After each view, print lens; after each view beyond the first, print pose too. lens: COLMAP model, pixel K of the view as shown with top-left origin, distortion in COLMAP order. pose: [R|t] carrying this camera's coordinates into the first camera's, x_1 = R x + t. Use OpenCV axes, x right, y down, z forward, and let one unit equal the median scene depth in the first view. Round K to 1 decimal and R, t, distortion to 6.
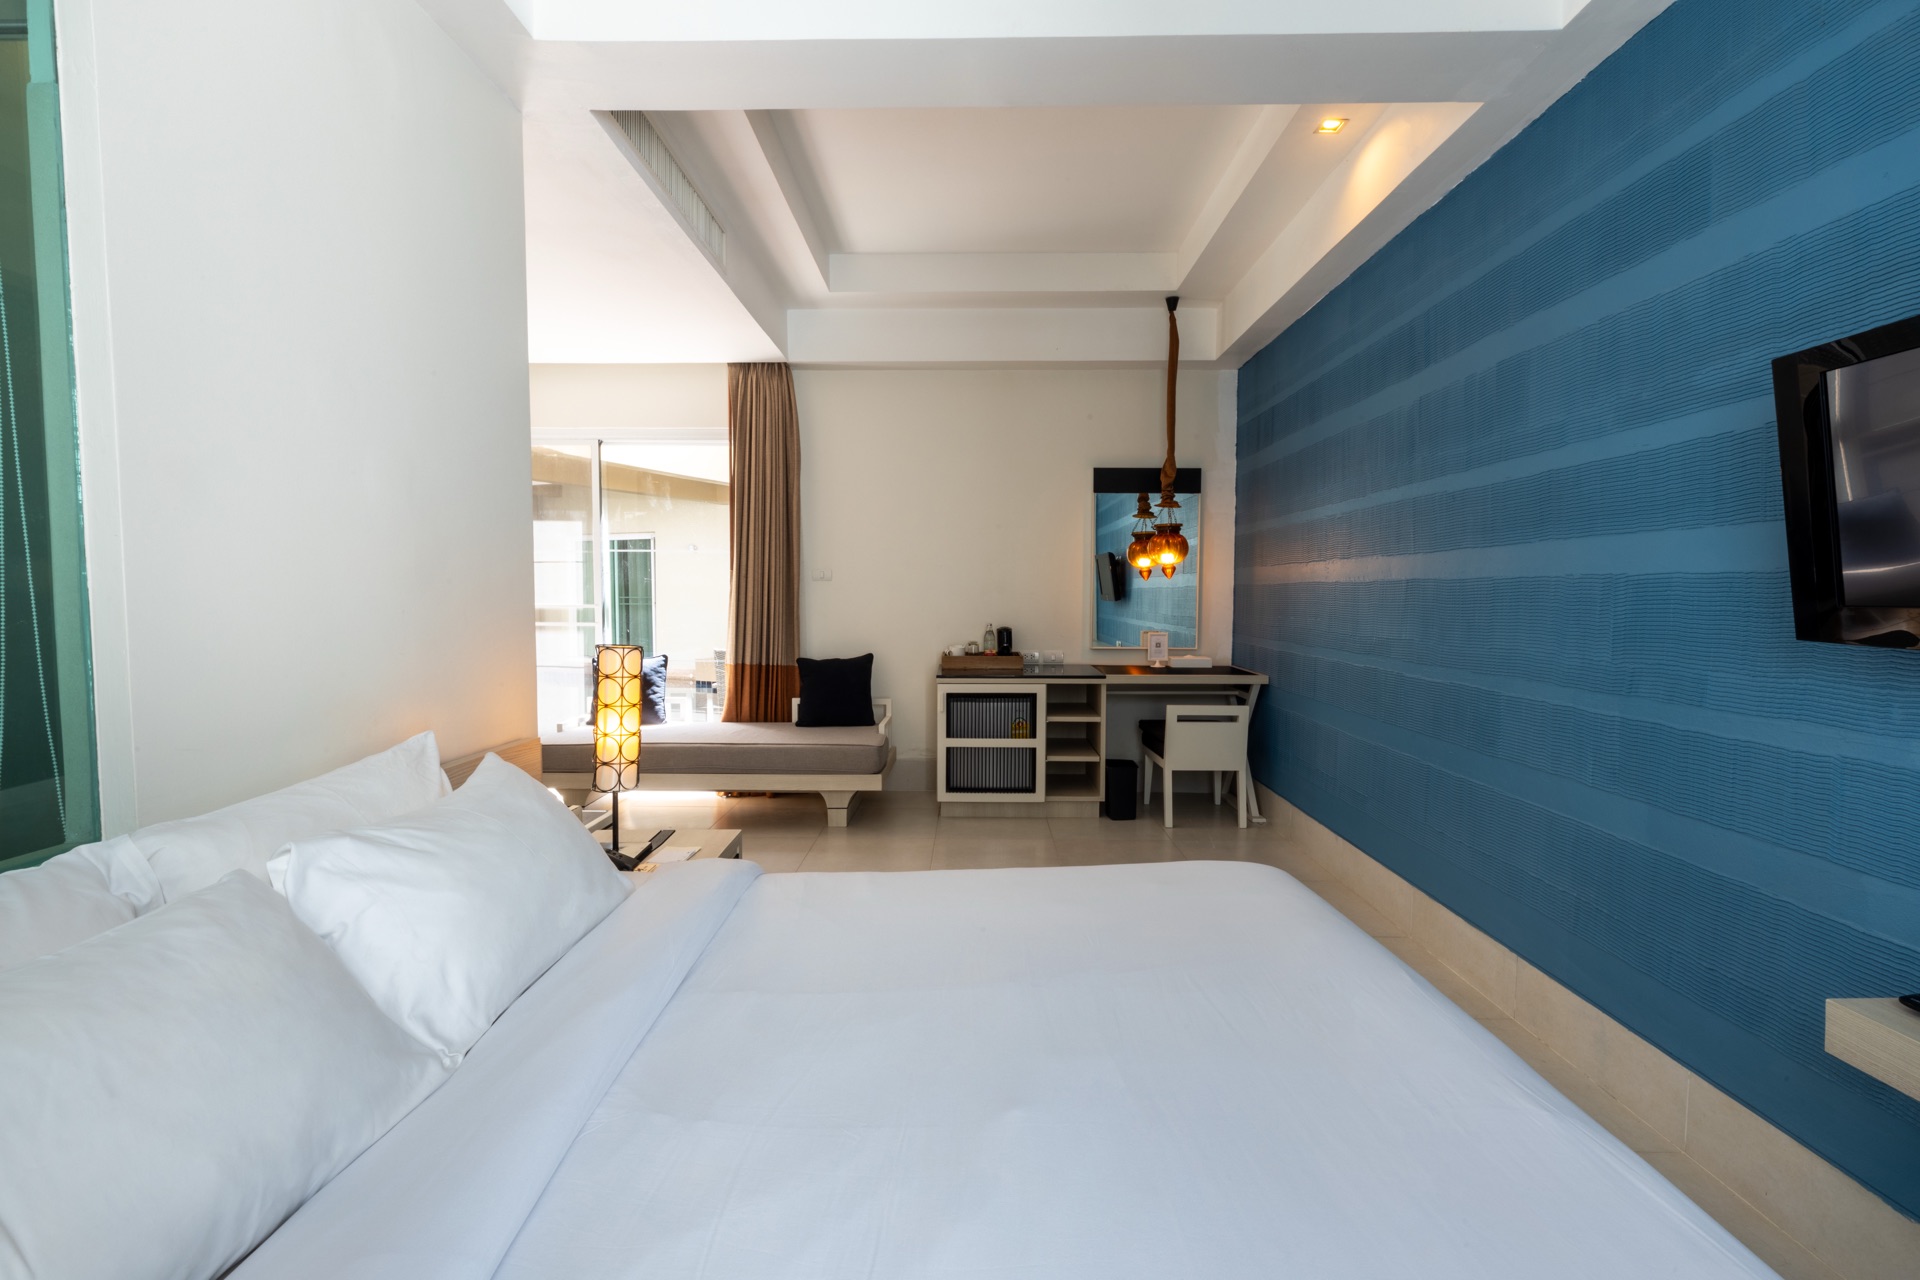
lens RADIAL K [[855.3, 0, 957.5], [0, 855.3, 632.2], [0, 0, 1]] dist [0.000849, -0.000060]
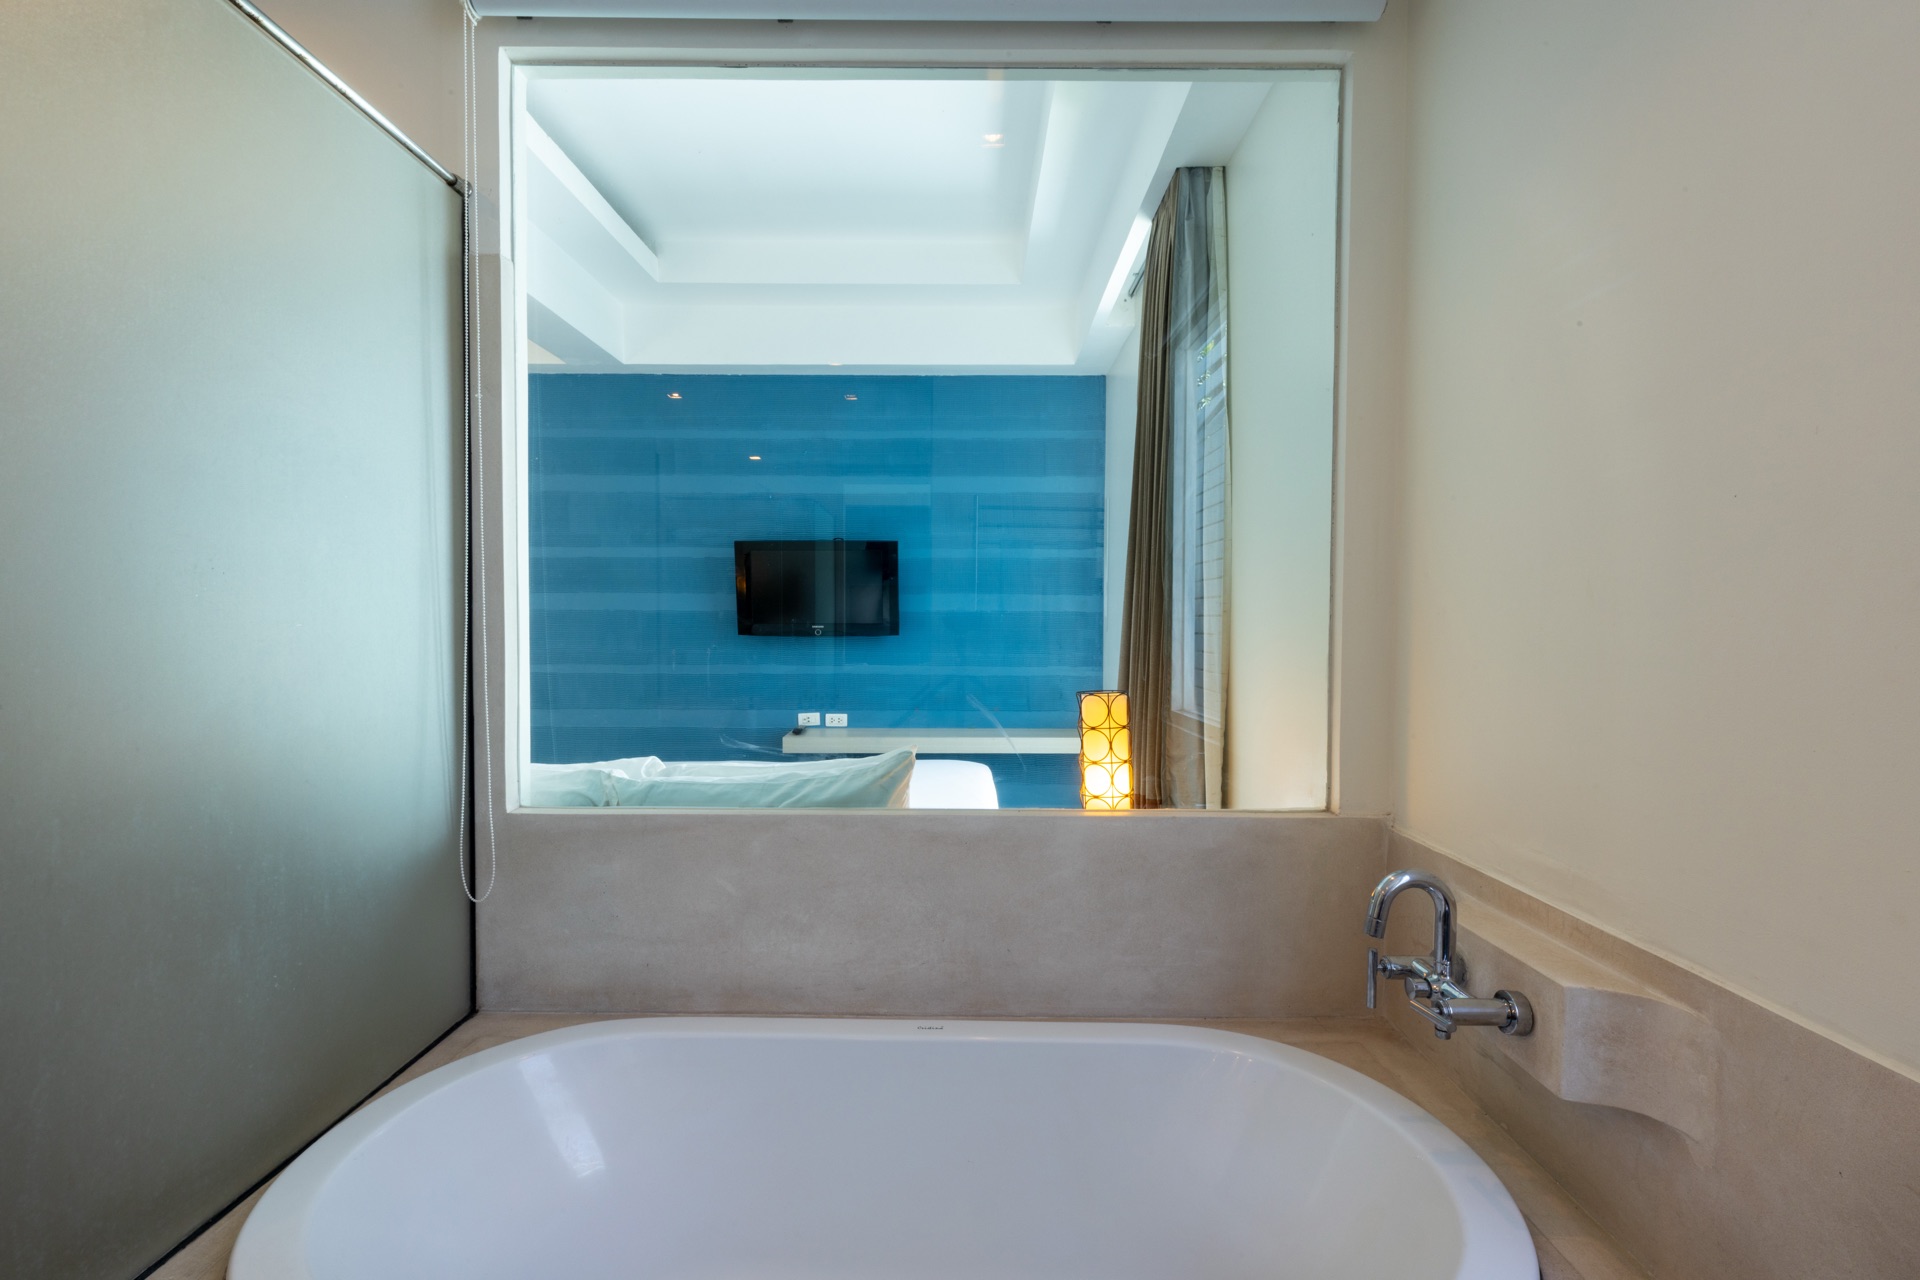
lens RADIAL K [[855.3, 0, 955.4], [0, 855.3, 630.9], [0, 0, 1]] dist [0.000849, -0.000060]
pose [[-0.000847, -0.014185, 0.999899, -1.549477], [0.039971, 0.999100, 0.014208, -0.014123], [-0.999200, 0.039979, -0.000280, 0.181602]]
